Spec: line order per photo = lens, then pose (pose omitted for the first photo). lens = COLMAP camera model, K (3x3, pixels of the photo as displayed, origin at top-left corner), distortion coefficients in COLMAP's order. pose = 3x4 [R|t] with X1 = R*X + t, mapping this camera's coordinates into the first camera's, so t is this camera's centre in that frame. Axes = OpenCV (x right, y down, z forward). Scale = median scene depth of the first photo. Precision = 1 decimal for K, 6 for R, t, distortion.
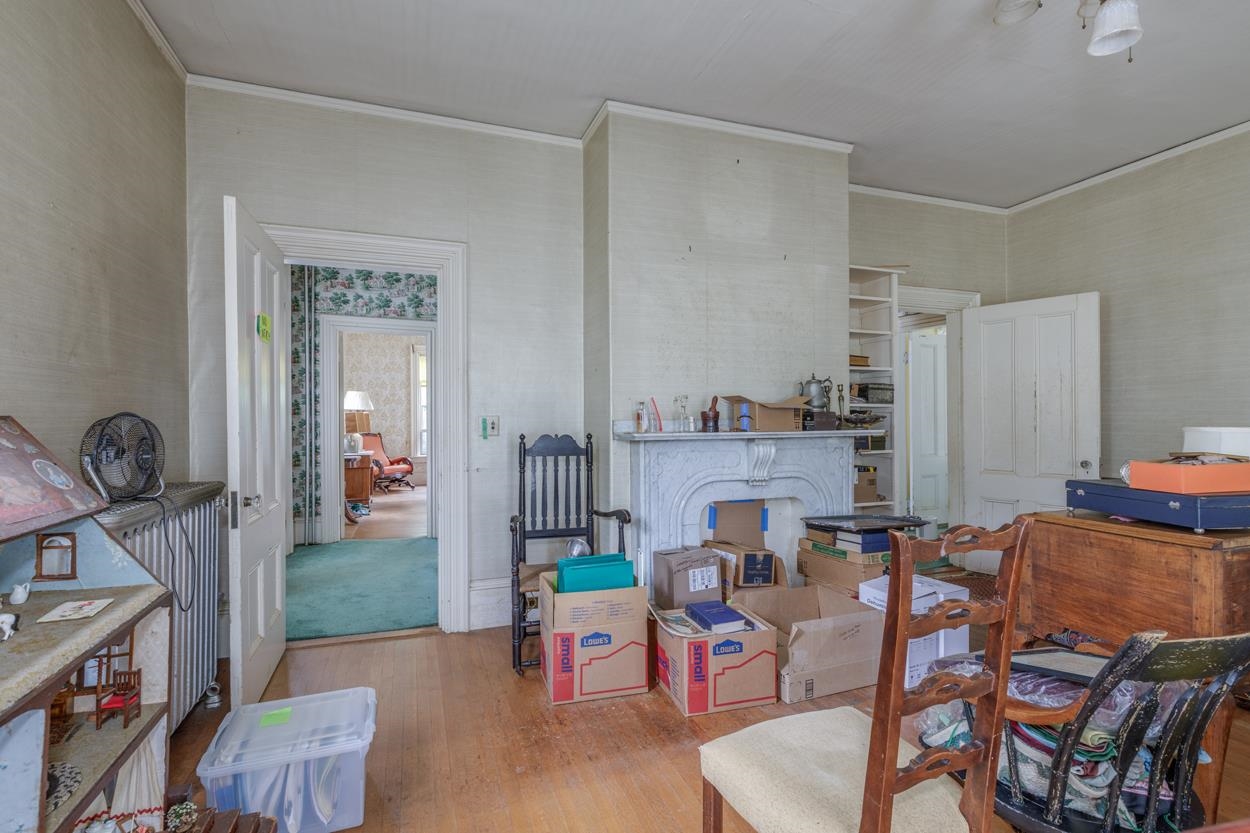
lens RADIAL K [[566.0, 0, 622.4], [0, 566.0, 416.7], [0, 0, 1]] dist [0.003909, 0.000295]
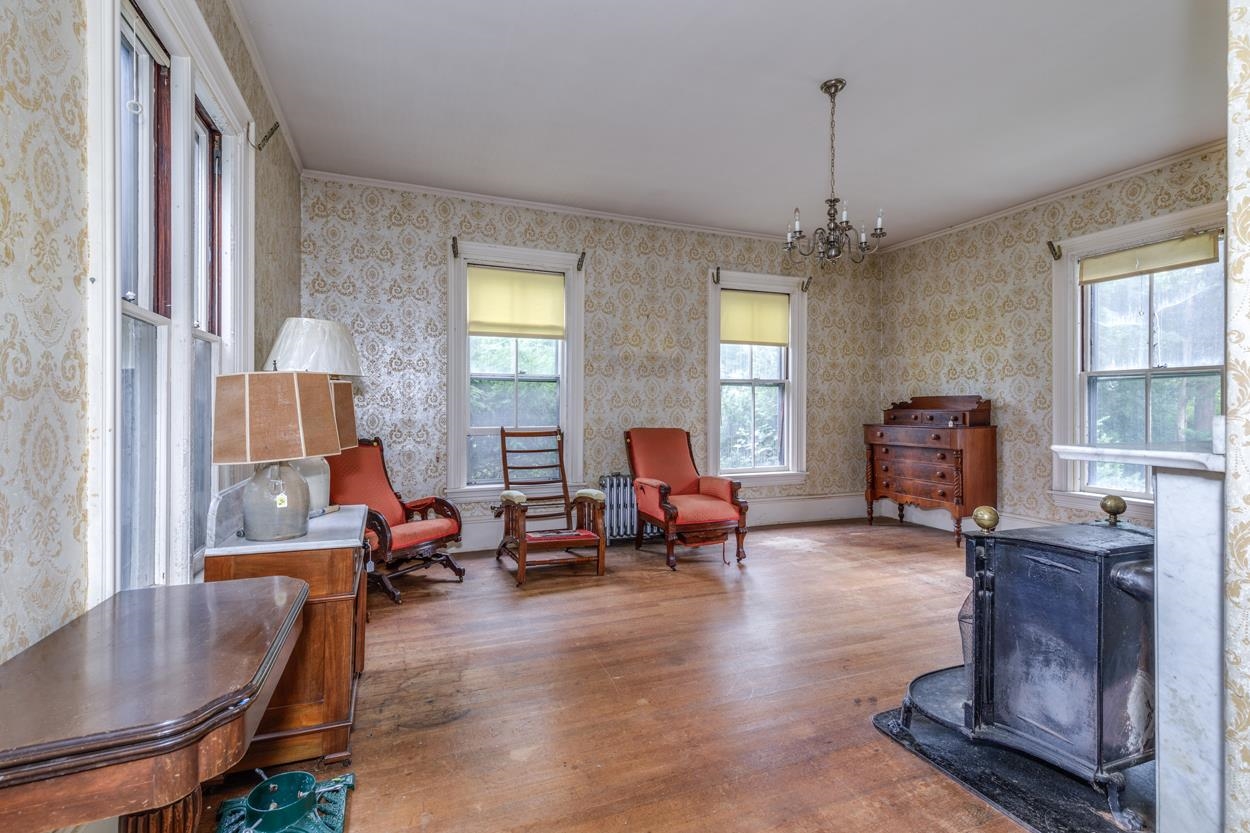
lens RADIAL K [[566.0, 0, 628.0], [0, 566.0, 412.2], [0, 0, 1]] dist [0.003909, 0.000295]
pose [[0.999913, 0.005537, 0.011989, -0.254197], [-0.005568, 0.999981, 0.002607, 0.007734], [-0.011974, -0.002674, 0.999925, 0.590698]]
